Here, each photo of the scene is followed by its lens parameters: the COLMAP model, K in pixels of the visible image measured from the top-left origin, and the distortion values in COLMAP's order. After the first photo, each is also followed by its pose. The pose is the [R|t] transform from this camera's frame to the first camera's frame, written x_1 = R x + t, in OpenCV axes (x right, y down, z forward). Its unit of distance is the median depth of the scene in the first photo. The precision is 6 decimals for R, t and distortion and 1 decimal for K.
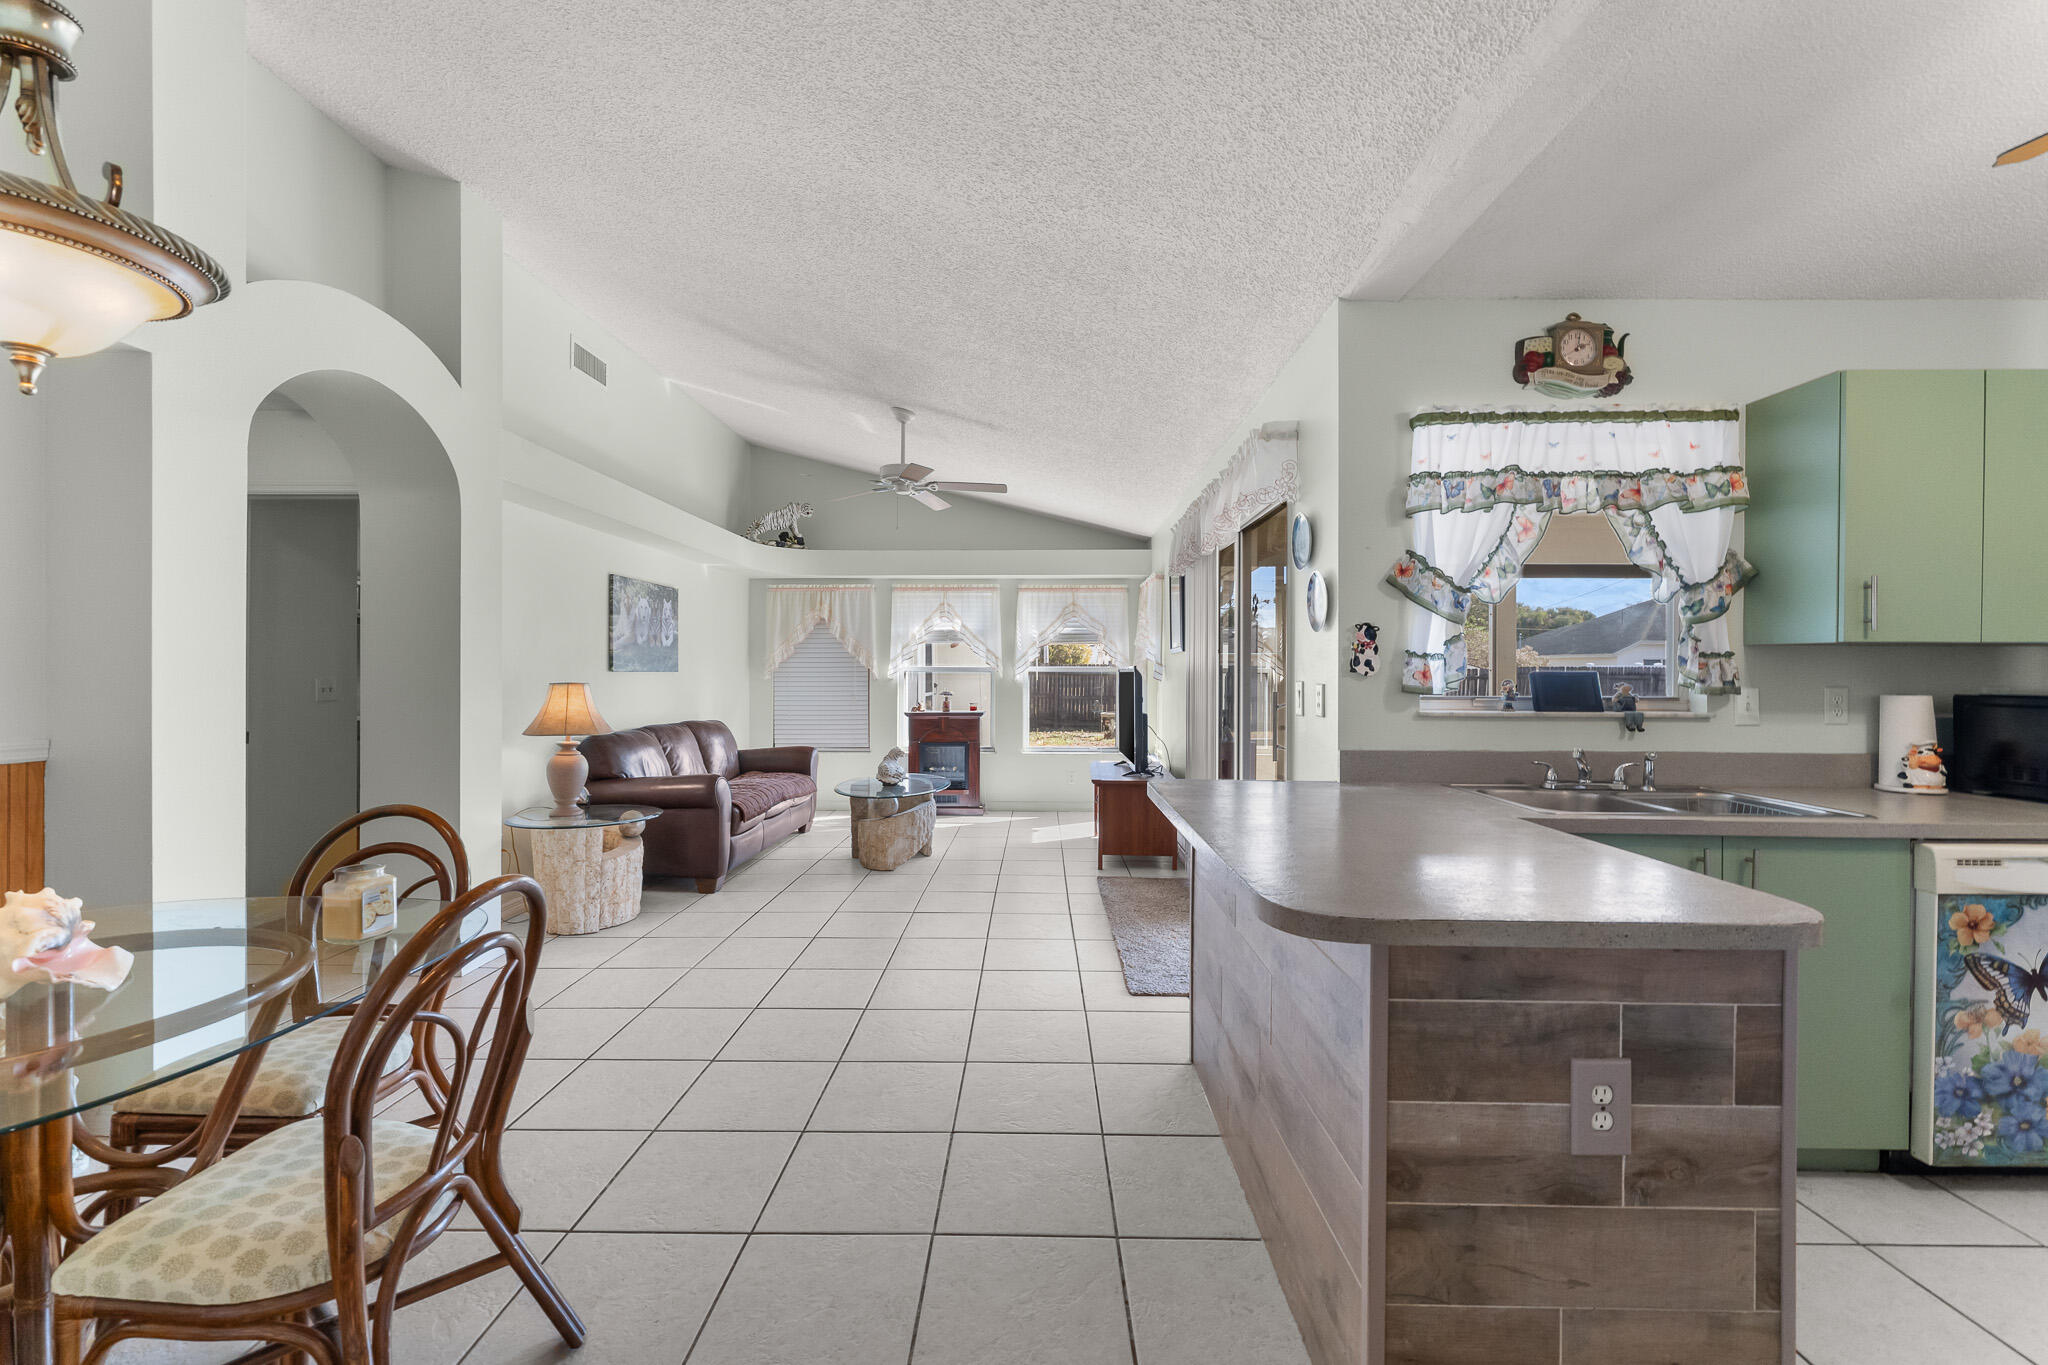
lens RADIAL K [[832.3, 0, 1015.1], [0, 832.3, 685.0], [0, 0, 1]] dist [-0.000392, -0.000018]
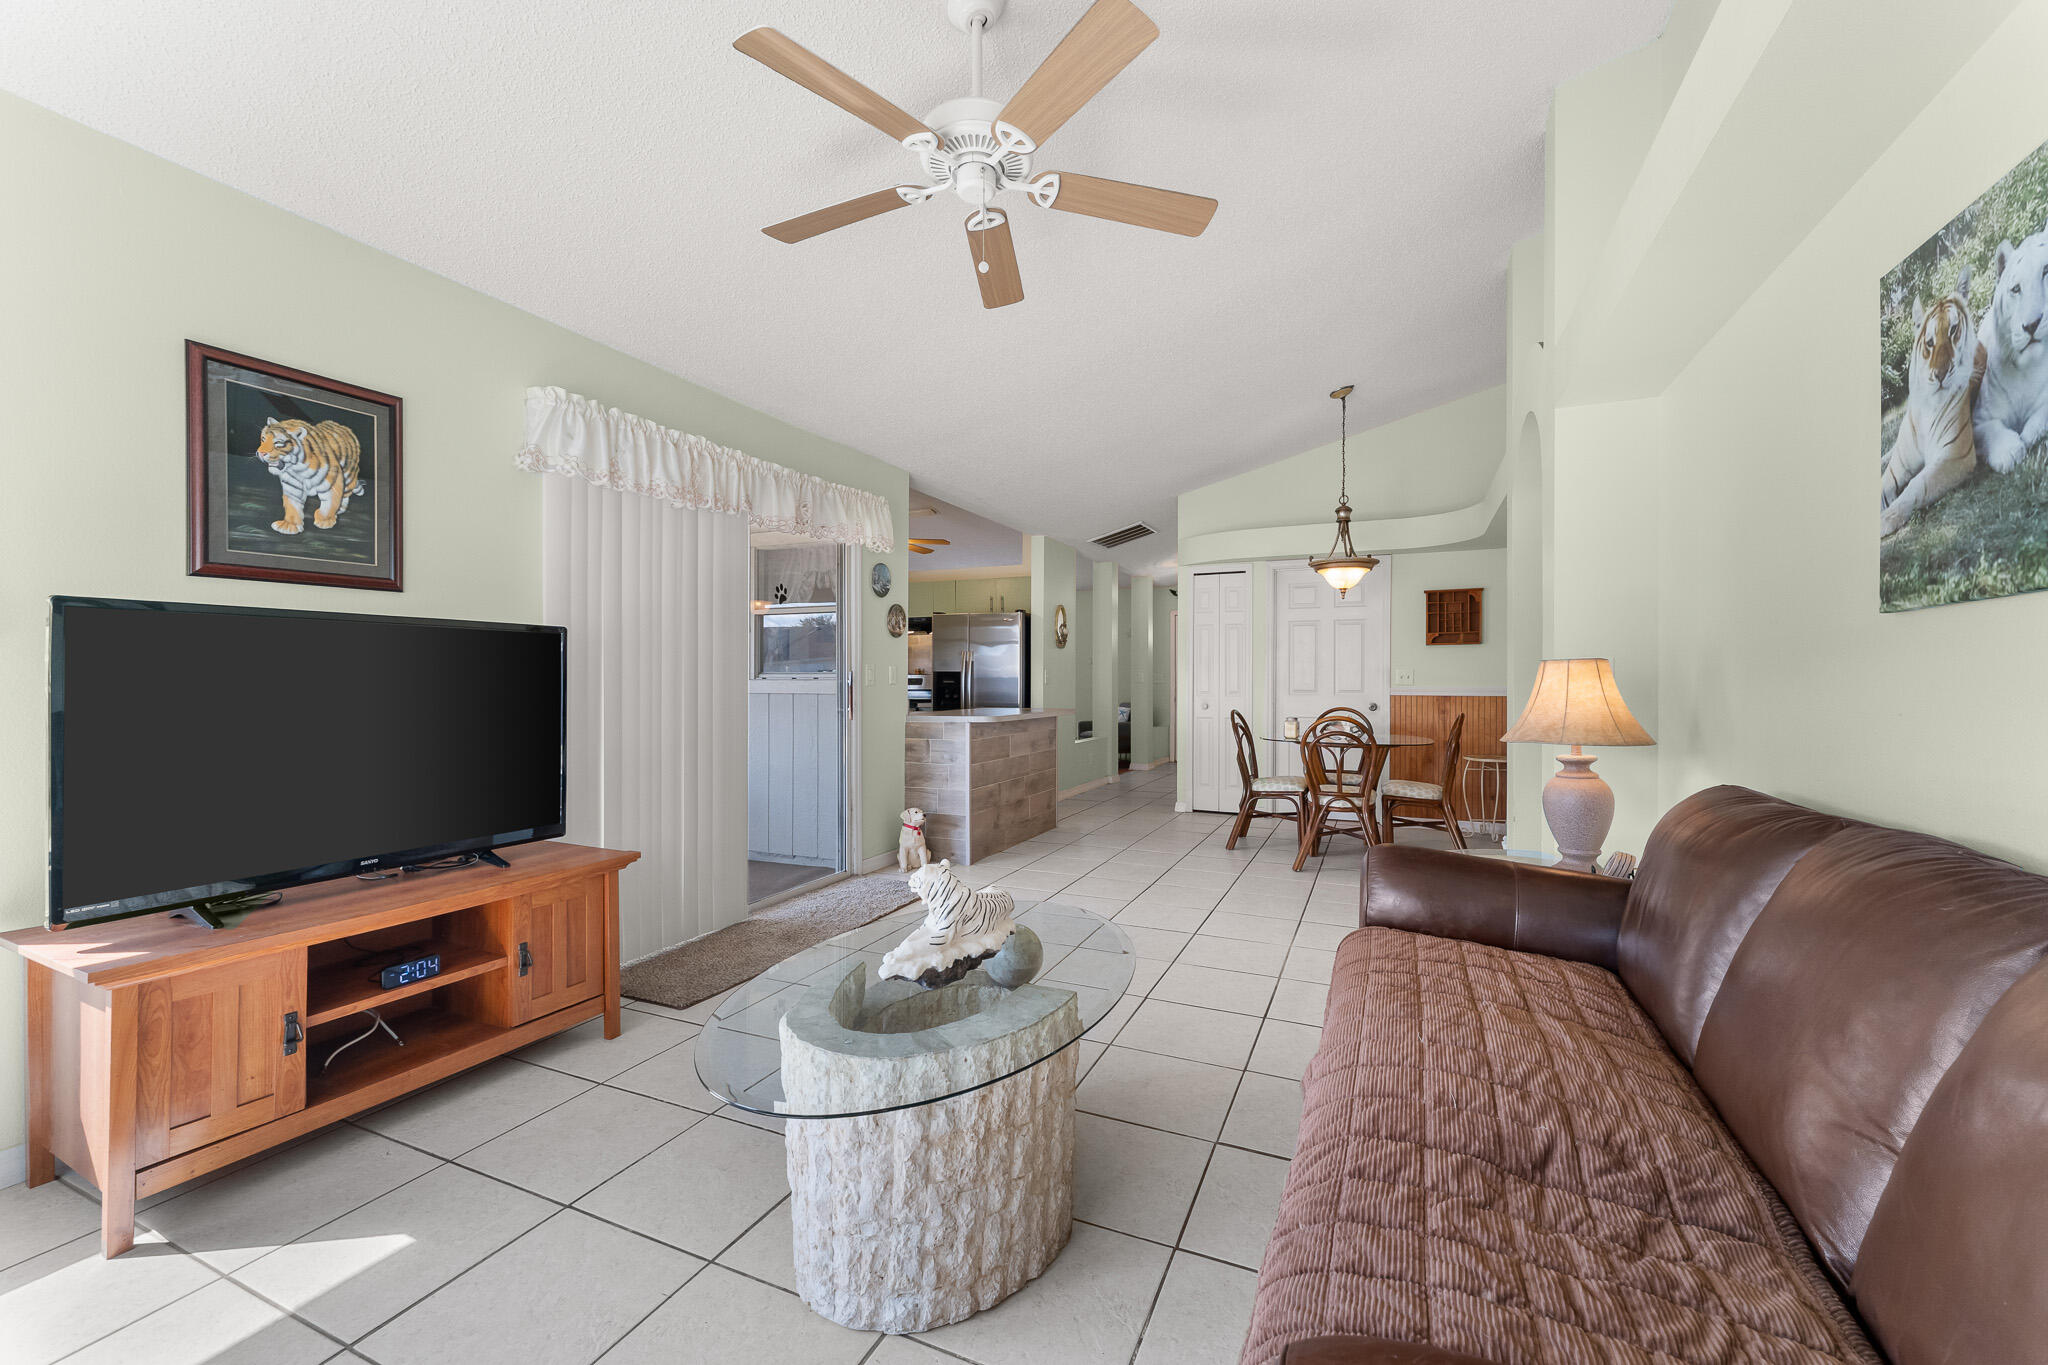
lens RADIAL K [[832.3, 0, 1029.5], [0, 832.3, 692.4], [0, 0, 1]] dist [-0.000392, -0.000018]
pose [[-0.926790, -0.008688, 0.375480, -0.280261], [0.001883, 0.999612, 0.027779, 0.002510], [-0.375575, 0.026452, -0.926414, 1.223254]]
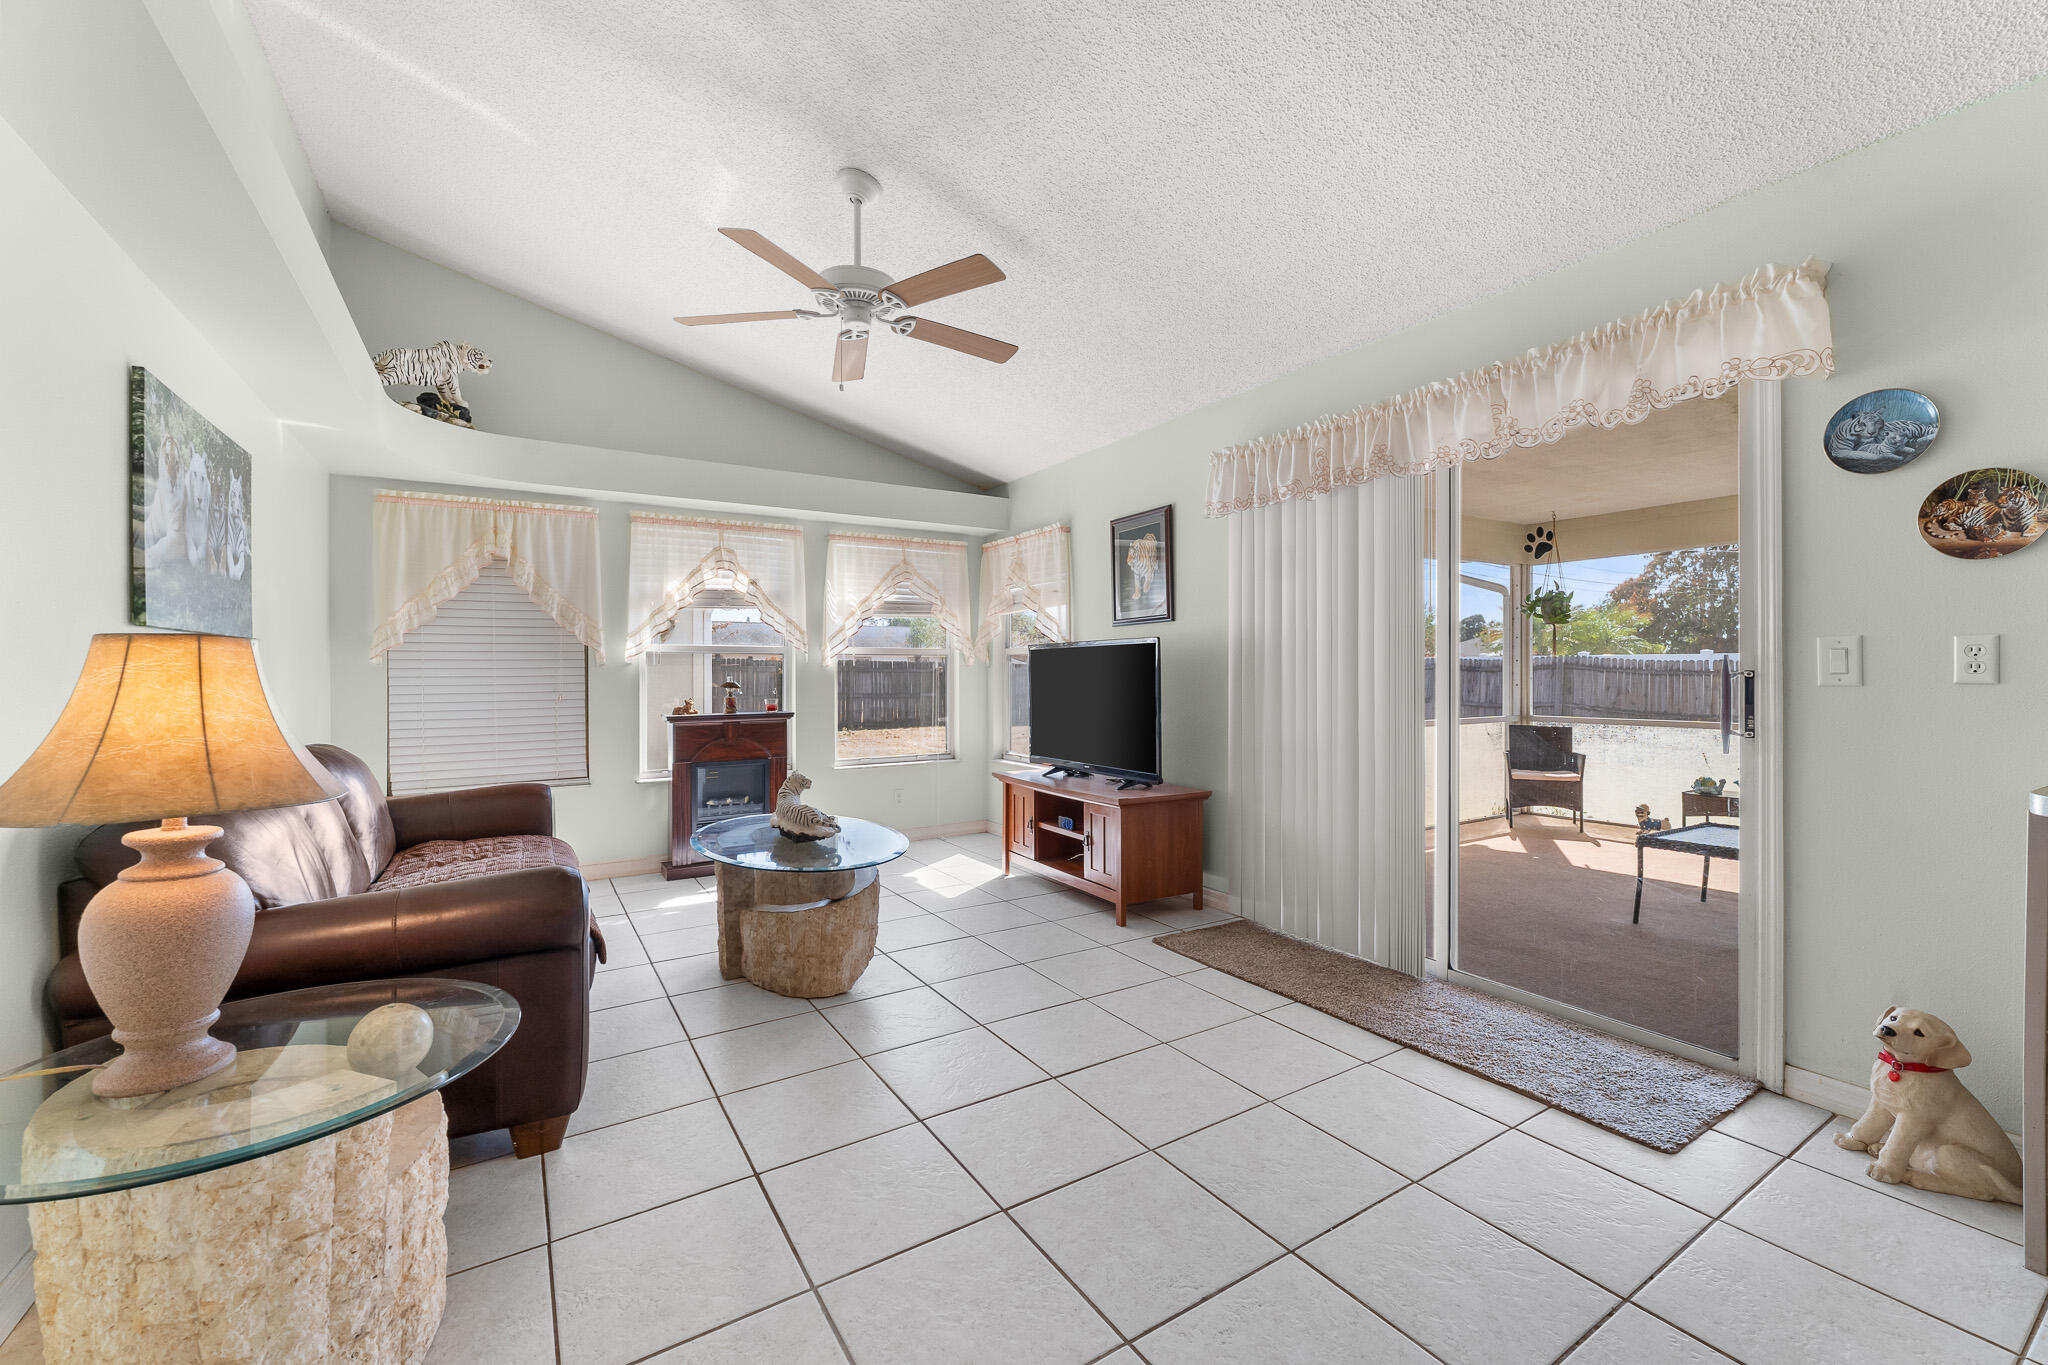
lens RADIAL K [[832.3, 0, 1019.5], [0, 832.3, 681.9], [0, 0, 1]] dist [-0.000392, -0.000018]
pose [[0.835162, -0.010673, 0.549901, -0.318182], [0.012206, 0.999925, 0.000868, 0.012236], [-0.549869, 0.005987, 0.835230, 0.412763]]
